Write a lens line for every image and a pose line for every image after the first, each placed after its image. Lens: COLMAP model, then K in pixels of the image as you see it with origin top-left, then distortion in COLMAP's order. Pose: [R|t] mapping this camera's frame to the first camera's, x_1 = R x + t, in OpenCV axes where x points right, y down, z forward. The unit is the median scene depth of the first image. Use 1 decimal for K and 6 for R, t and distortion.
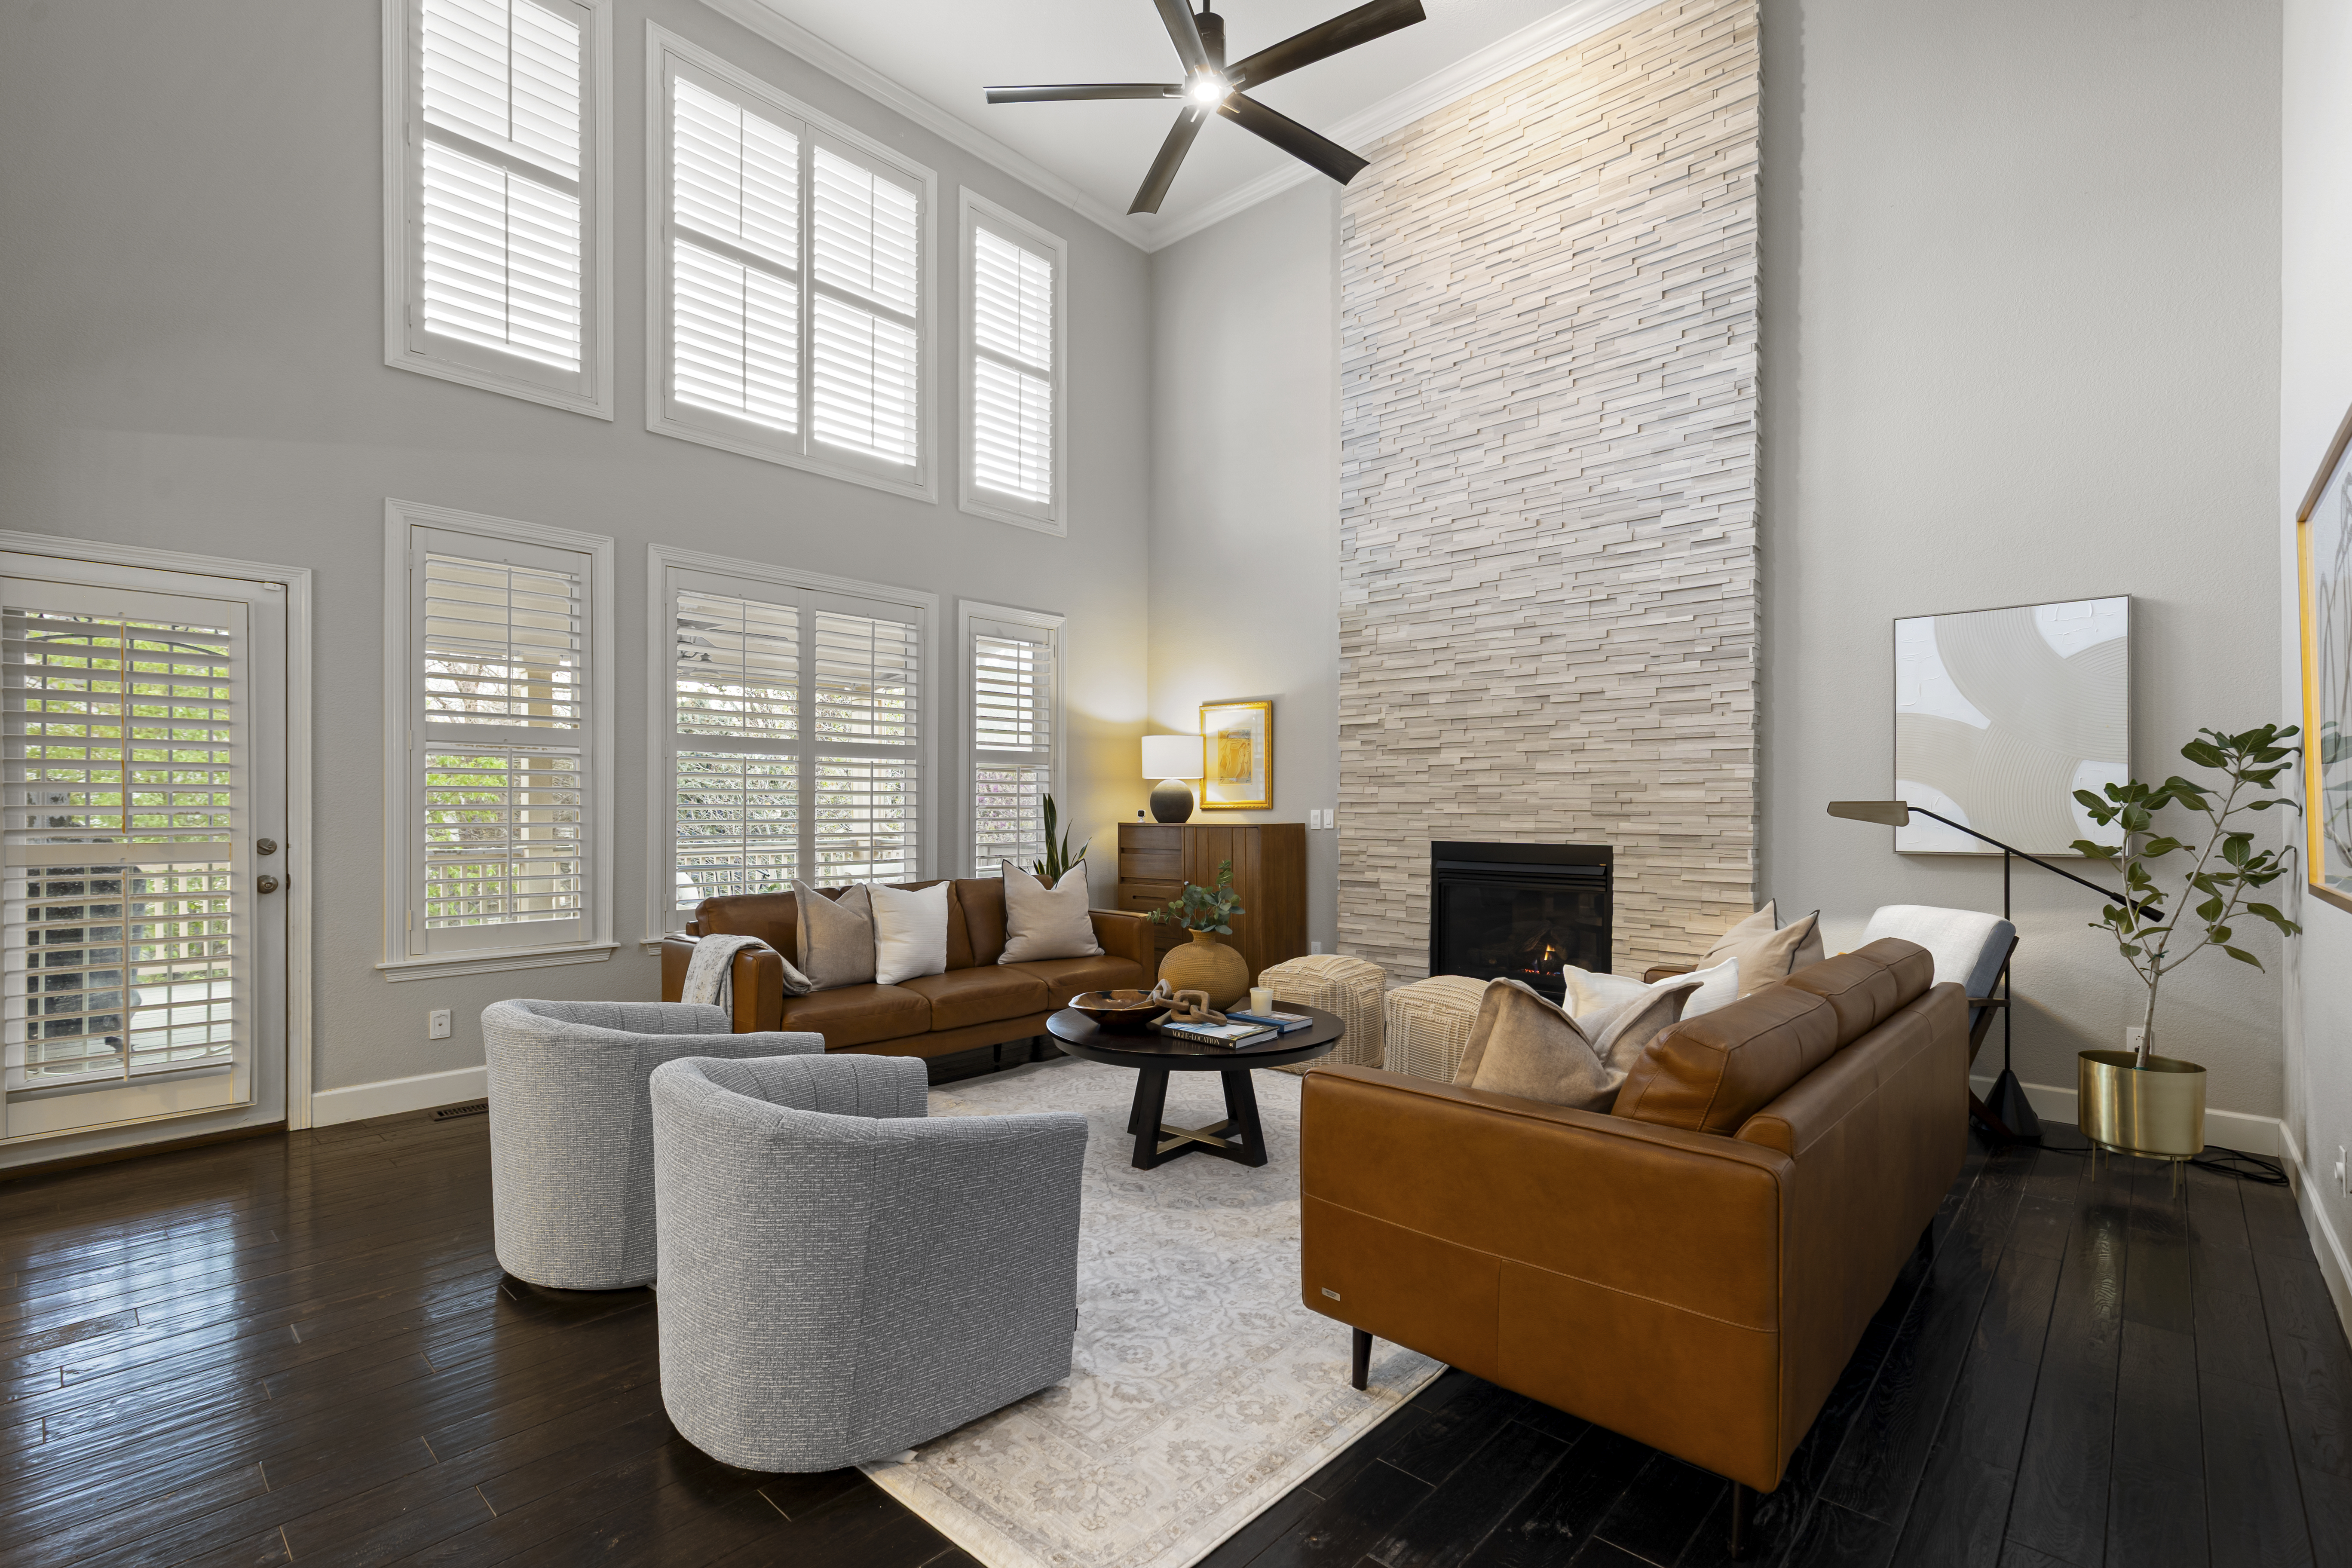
lens RADIAL K [[1059.5, 0, 1167.2], [0, 1059.5, 809.8], [0, 0, 1]] dist [0.002094, -0.002604]
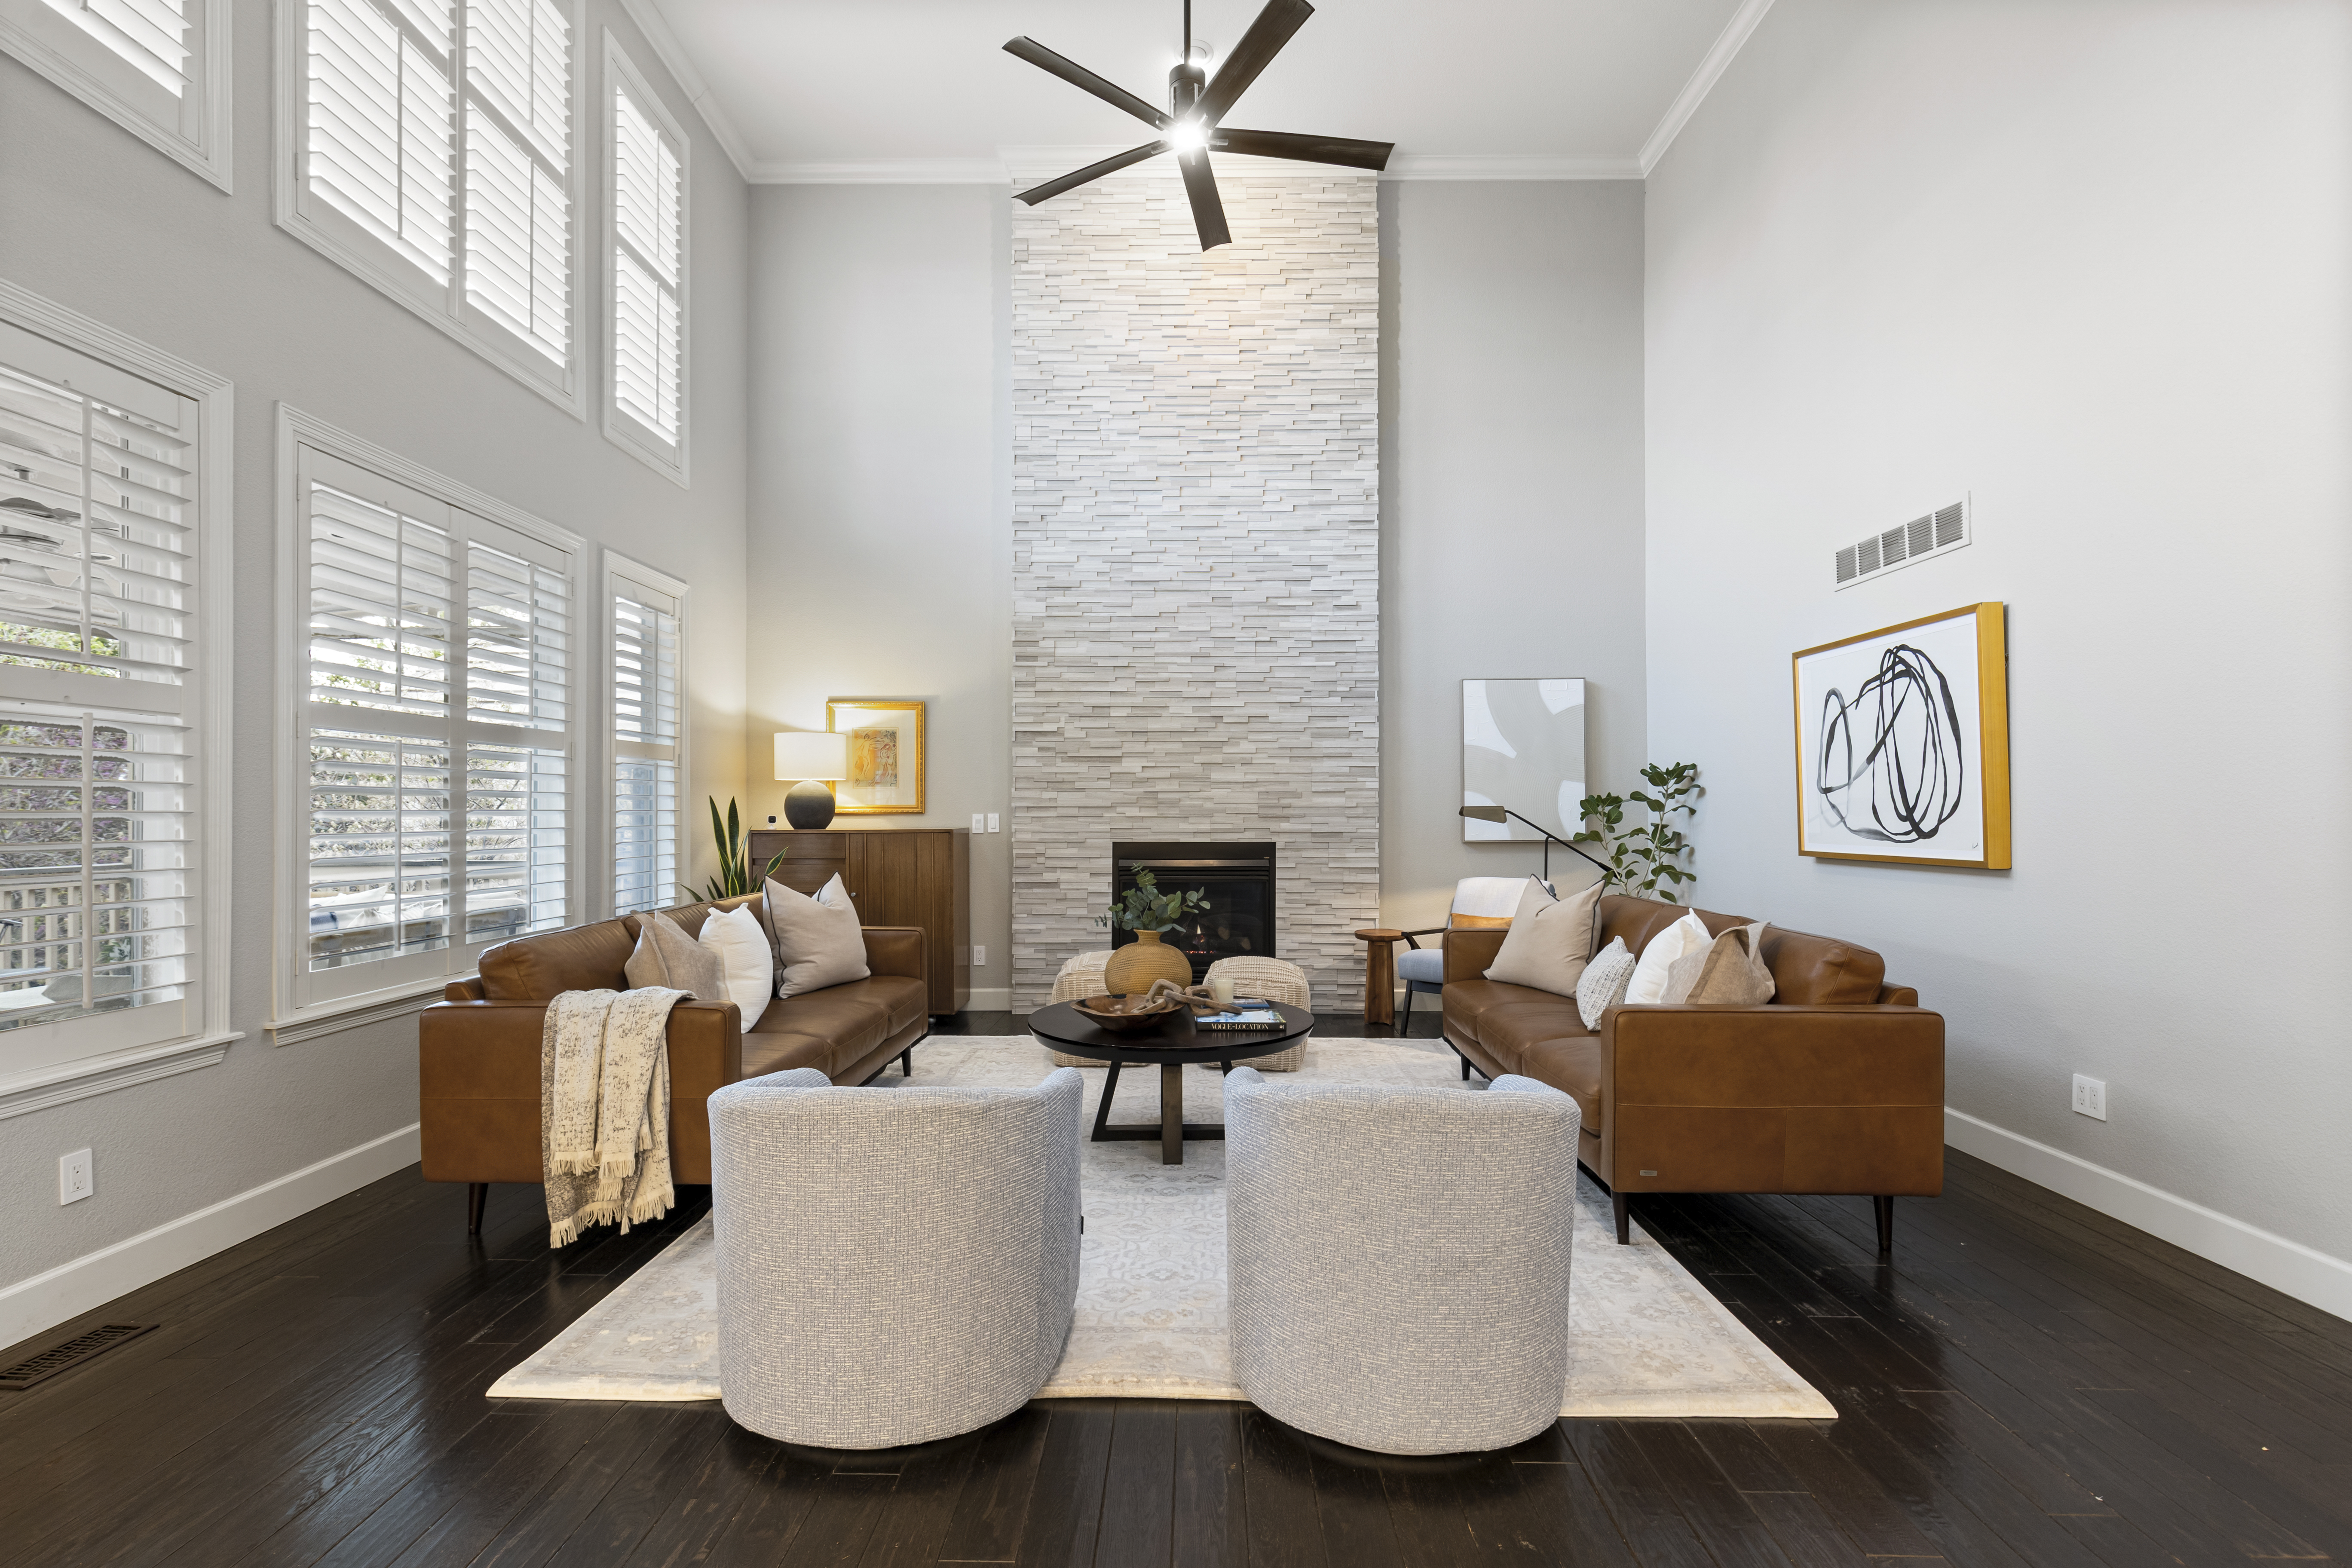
lens RADIAL K [[1059.5, 0, 1175.5], [0, 1059.5, 806.4], [0, 0, 1]] dist [0.002094, -0.002604]
pose [[0.747785, 0.000167, 0.663941, -0.448706], [0.004102, 0.999980, -0.004872, -0.001797], [-0.663928, 0.006367, 0.747769, 0.146214]]
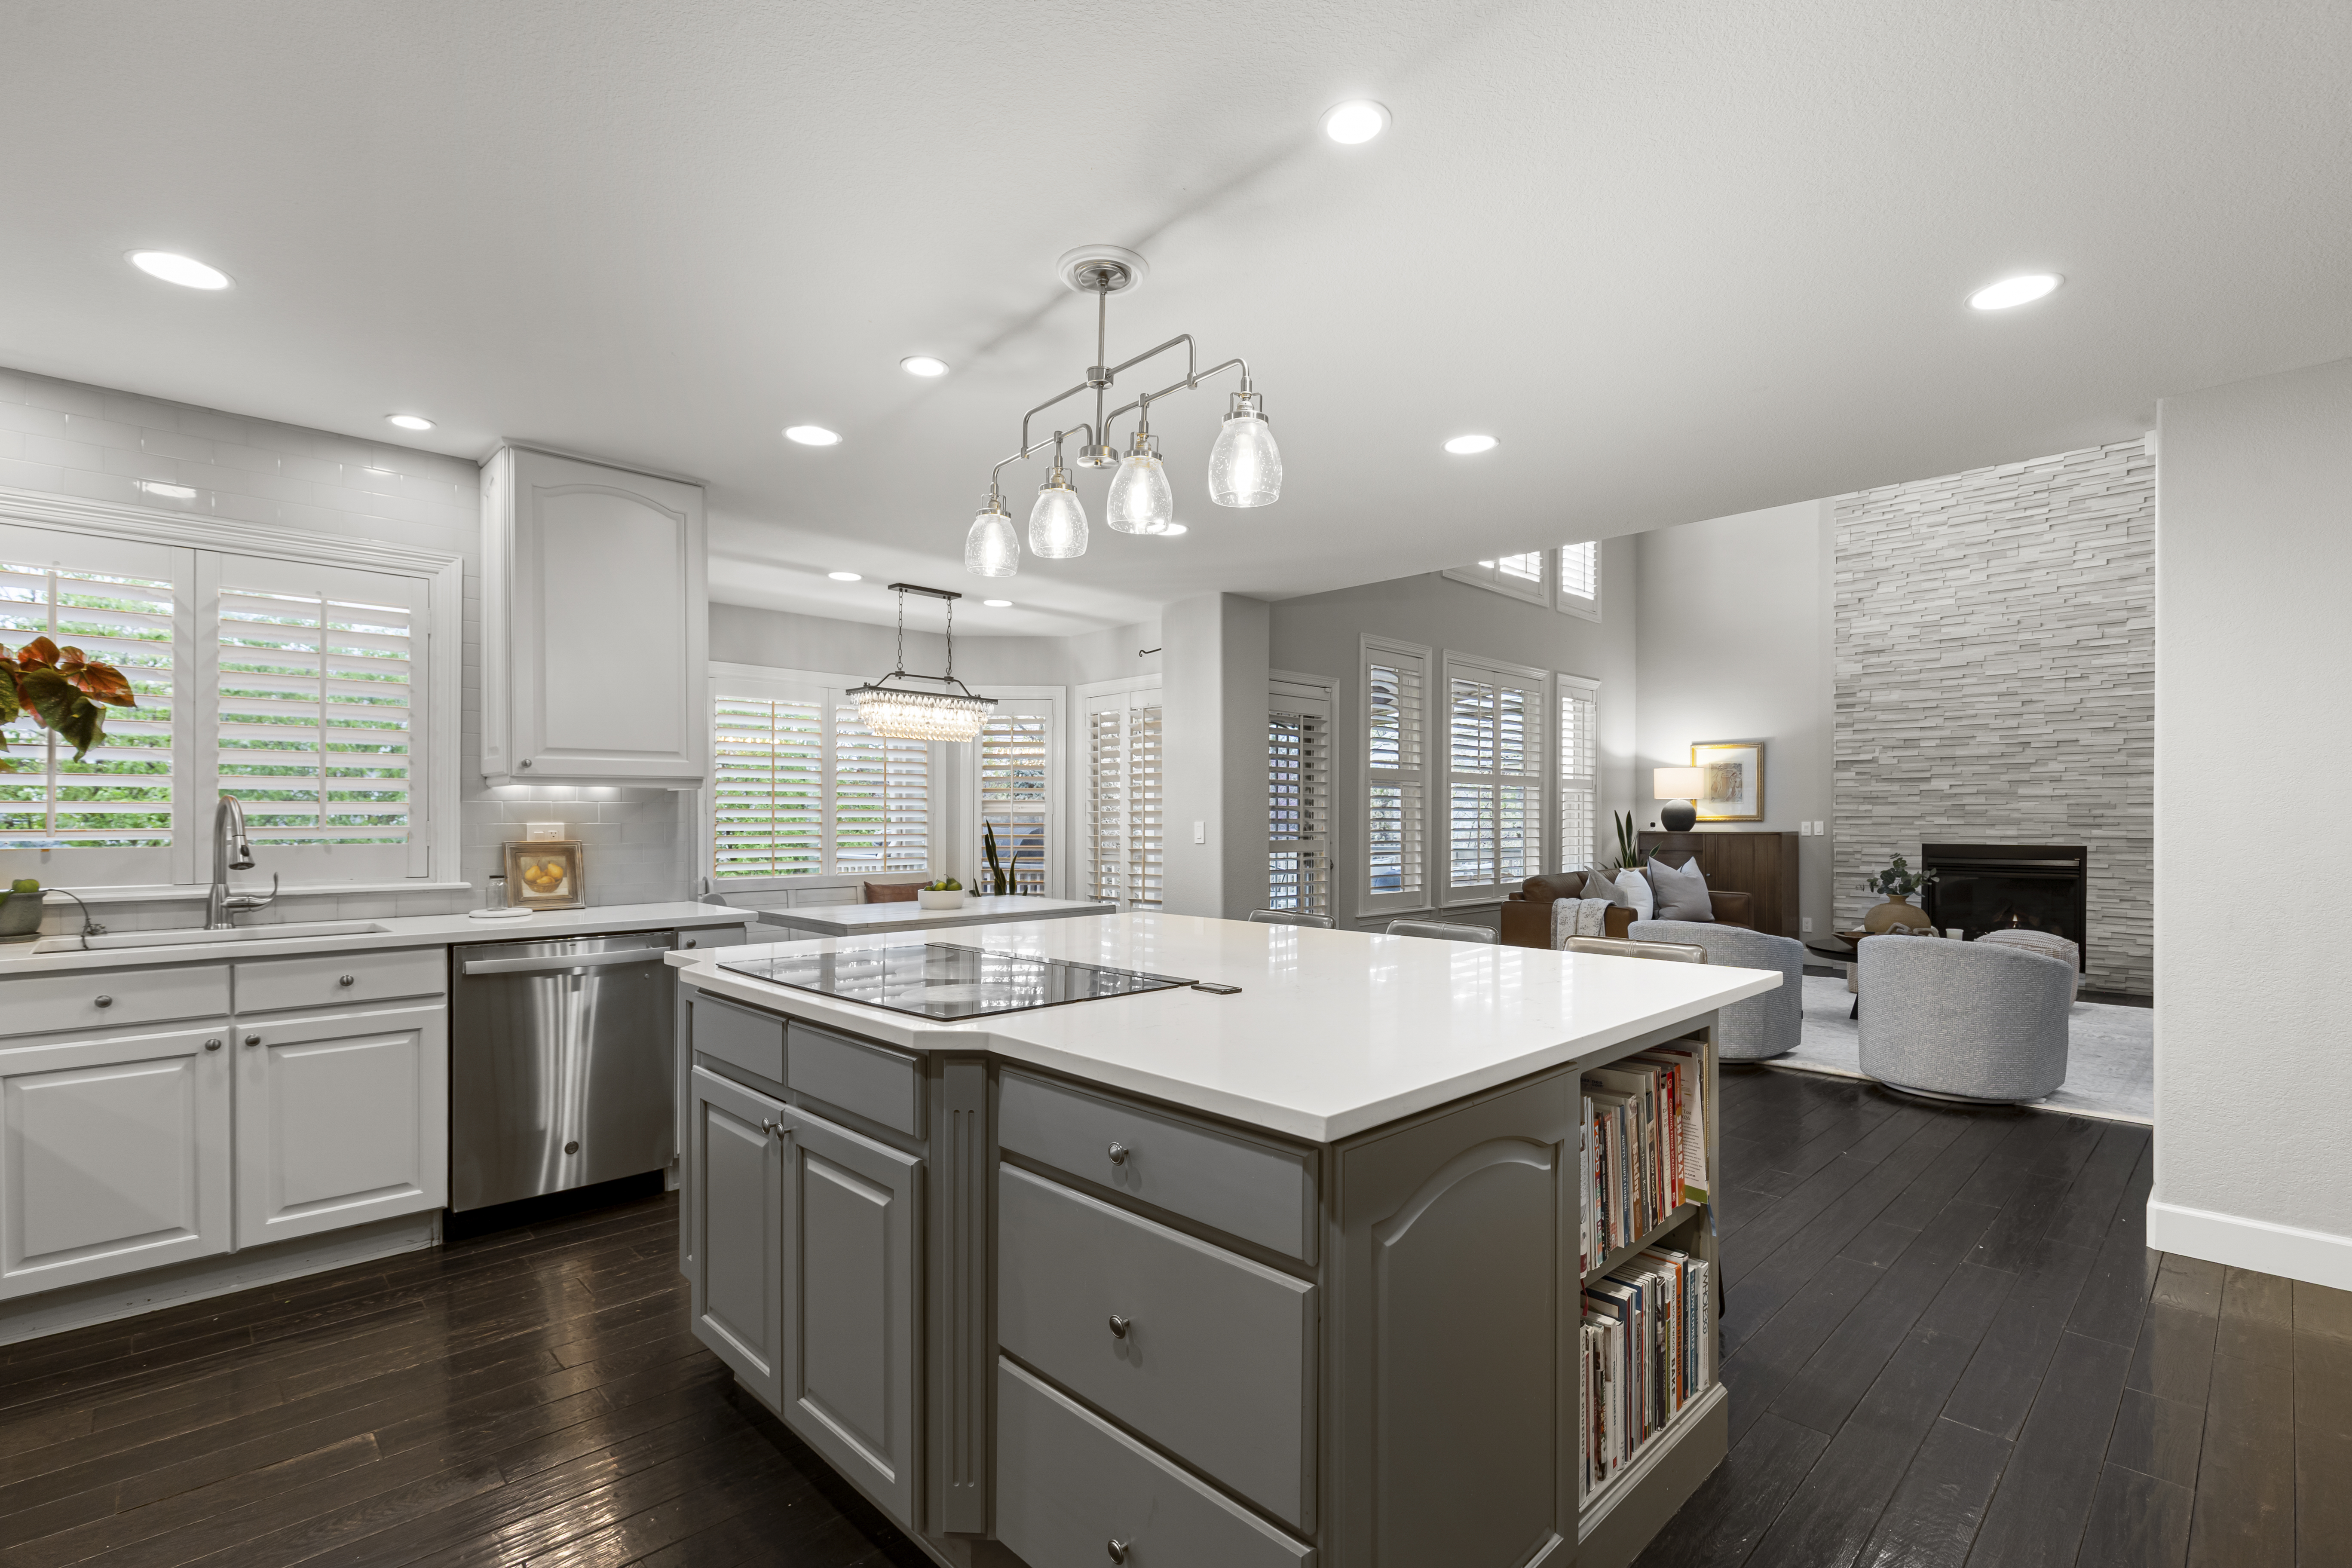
lens RADIAL K [[1059.5, 0, 1178.2], [0, 1059.5, 817.8], [0, 0, 1]] dist [0.002094, -0.002604]
pose [[0.998228, -0.000656, -0.059497, -0.690212], [0.000407, 0.999991, -0.004198, 0.000568], [0.059499, 0.004166, 0.998220, -0.495115]]
